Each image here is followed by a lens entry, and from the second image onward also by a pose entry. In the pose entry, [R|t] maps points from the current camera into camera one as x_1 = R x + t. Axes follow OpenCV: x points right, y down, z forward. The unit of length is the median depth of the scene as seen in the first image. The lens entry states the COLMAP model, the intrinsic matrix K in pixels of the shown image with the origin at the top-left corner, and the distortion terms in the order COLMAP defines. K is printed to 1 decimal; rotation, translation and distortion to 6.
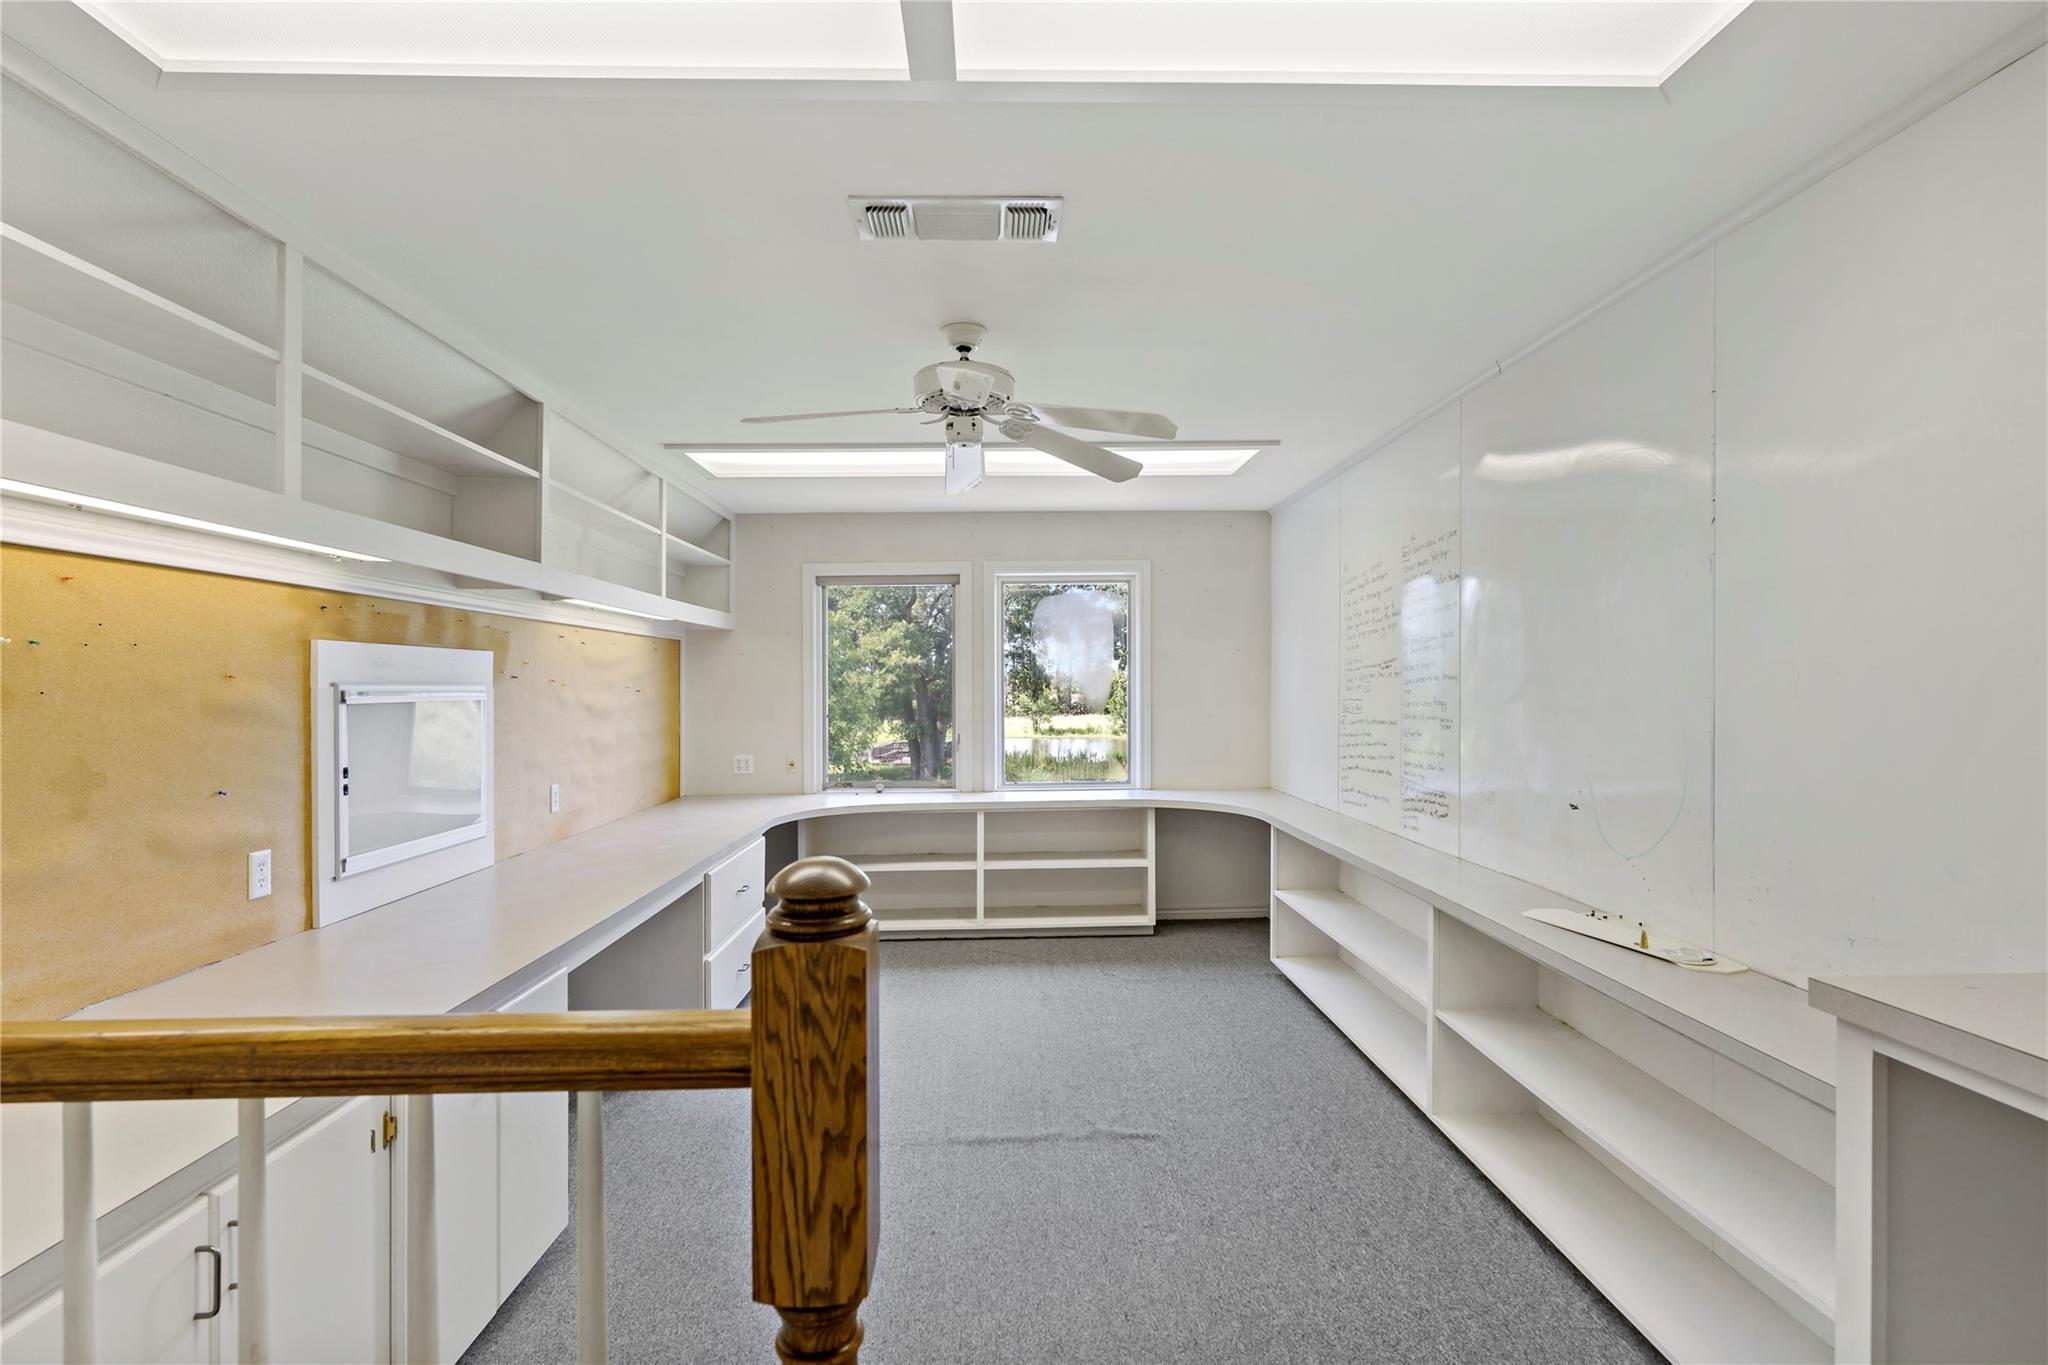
lens RADIAL K [[969.2, 0, 1024.0], [0, 969.2, 682.5], [0, 0, 1]] dist [-0.001655, -0.000376]
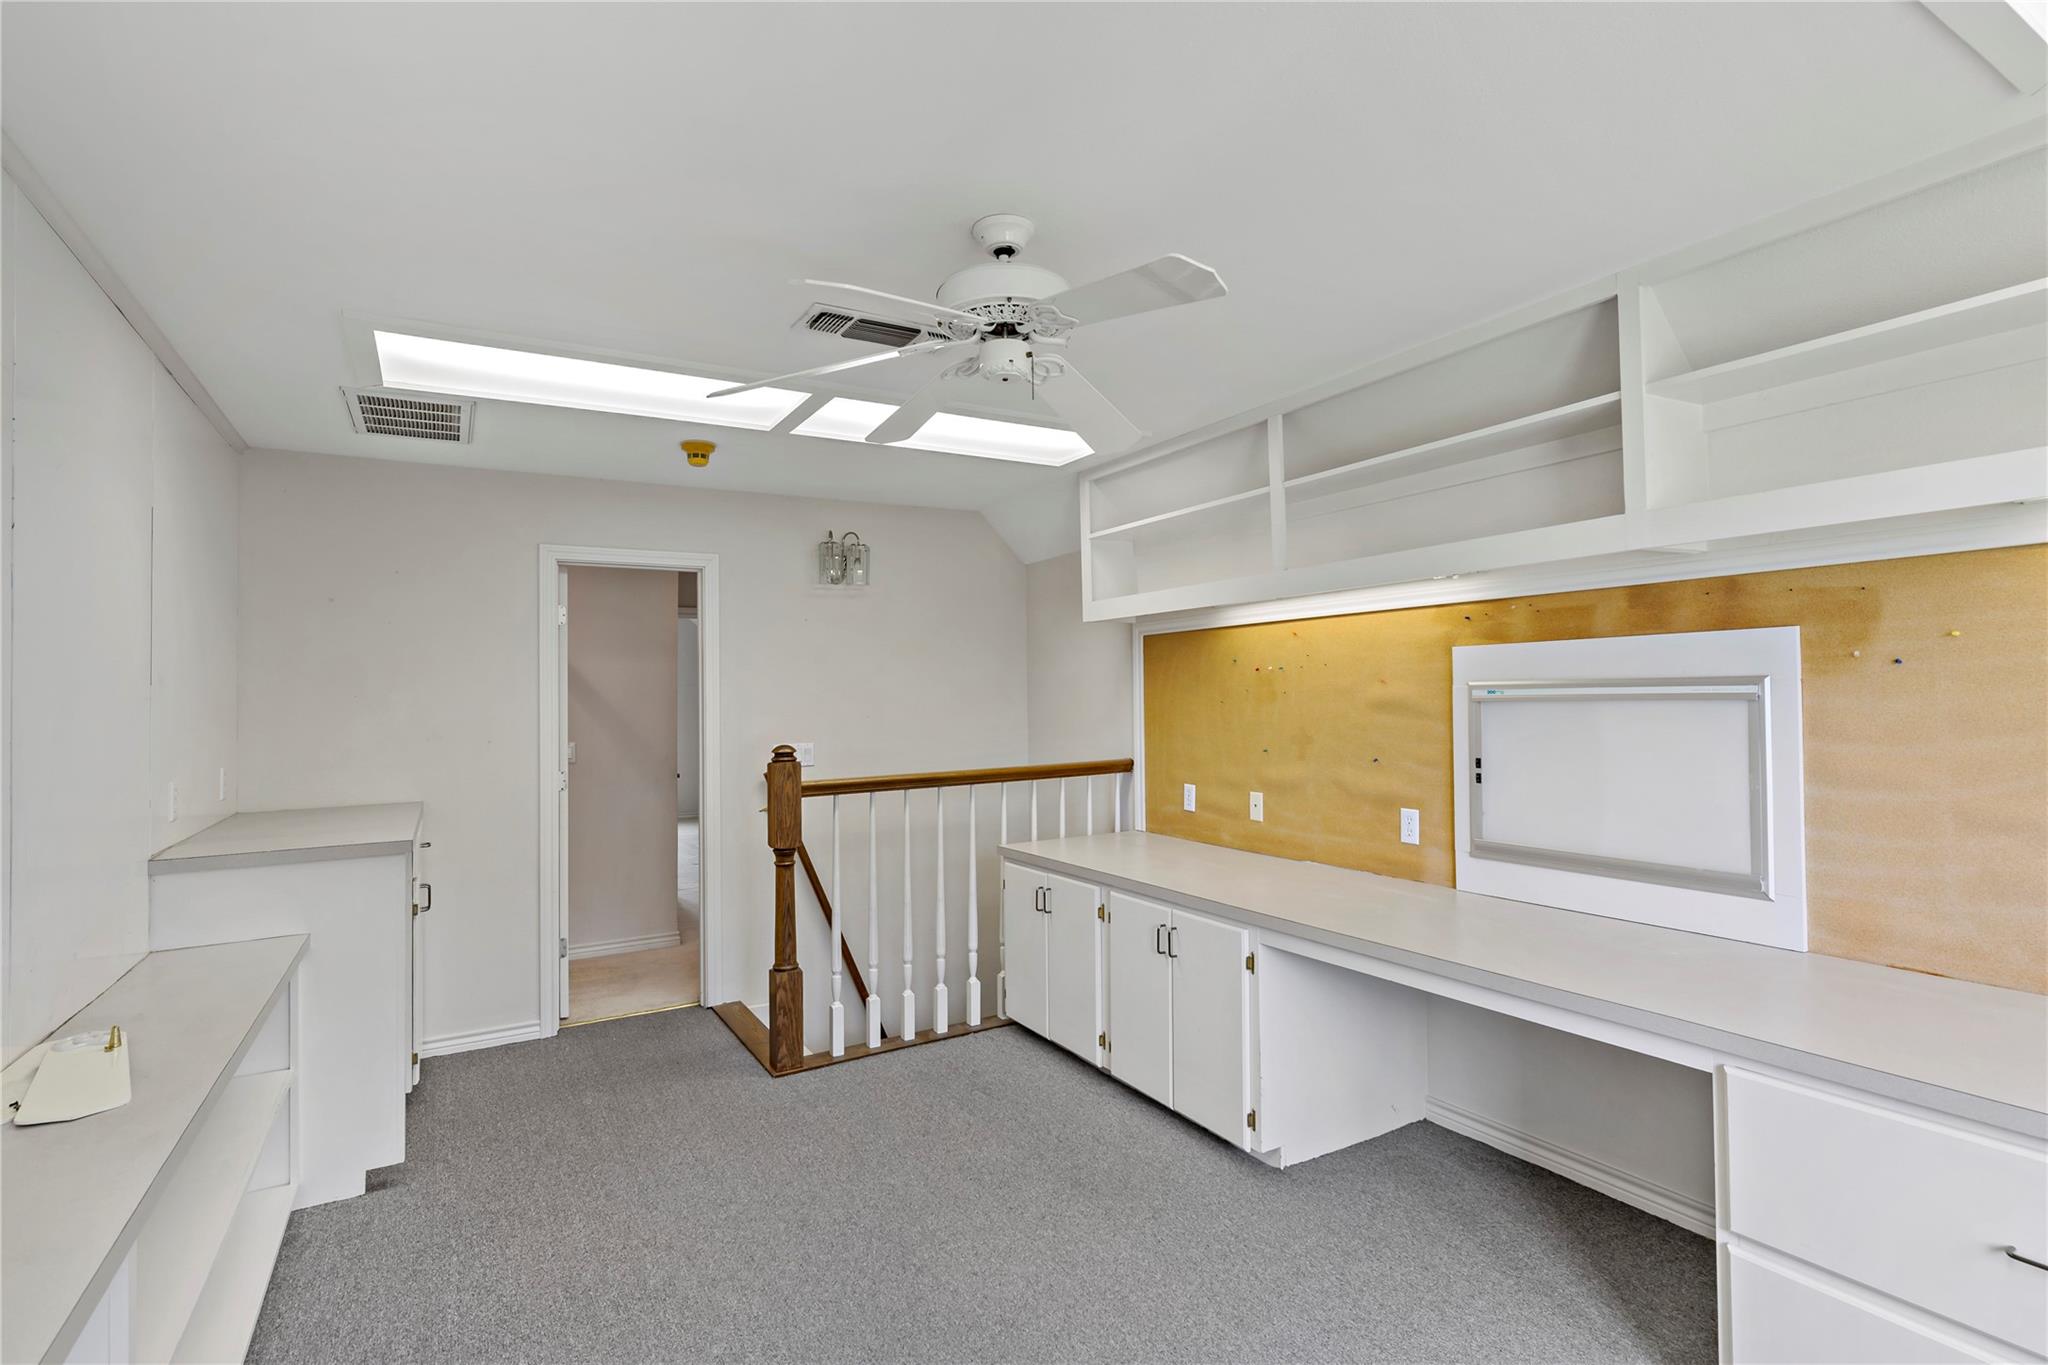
lens RADIAL K [[969.2, 0, 1024.0], [0, 969.2, 682.5], [0, 0, 1]] dist [-0.001655, -0.000376]
pose [[-0.870223, 0.022884, -0.492126, 0.310357], [0.032224, 0.999425, -0.010507, -0.004934], [0.491603, -0.025001, -0.870460, 1.748562]]
